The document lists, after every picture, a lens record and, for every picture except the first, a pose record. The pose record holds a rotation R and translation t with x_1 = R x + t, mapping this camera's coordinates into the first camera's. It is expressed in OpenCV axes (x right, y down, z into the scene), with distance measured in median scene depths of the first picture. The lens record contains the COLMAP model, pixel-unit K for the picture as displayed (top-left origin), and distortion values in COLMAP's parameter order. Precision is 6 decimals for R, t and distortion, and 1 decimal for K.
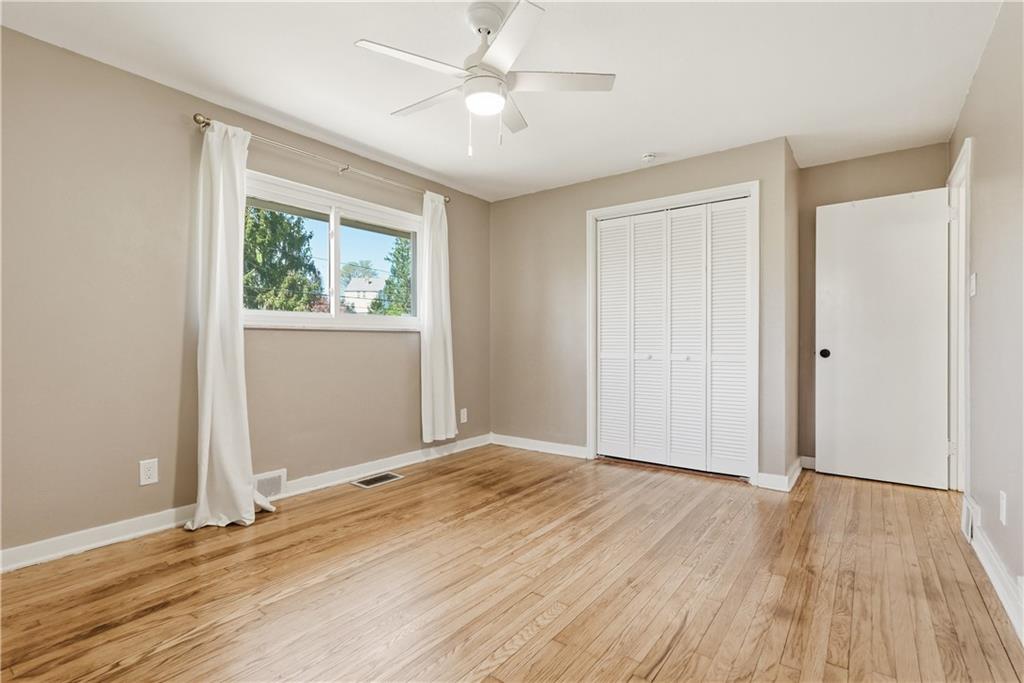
lens RADIAL K [[482.3, 0, 505.7], [0, 482.3, 338.3], [0, 0, 1]] dist [-0.000417, -0.000543]
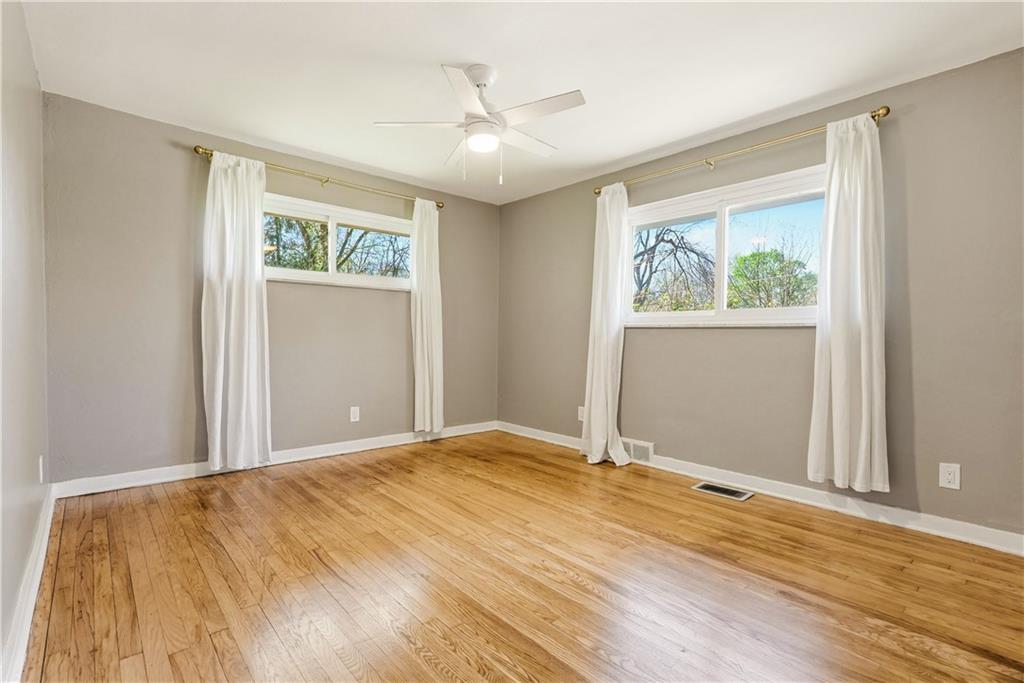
lens RADIAL K [[457.4, 0, 505.3], [0, 457.4, 340.5], [0, 0, 1]] dist [-0.011992, 0.005625]
pose [[-0.185813, 0.008512, -0.982548, 0.711520], [0.001025, 0.999964, 0.008469, 0.002982], [0.982585, 0.000566, -0.185815, 0.825404]]
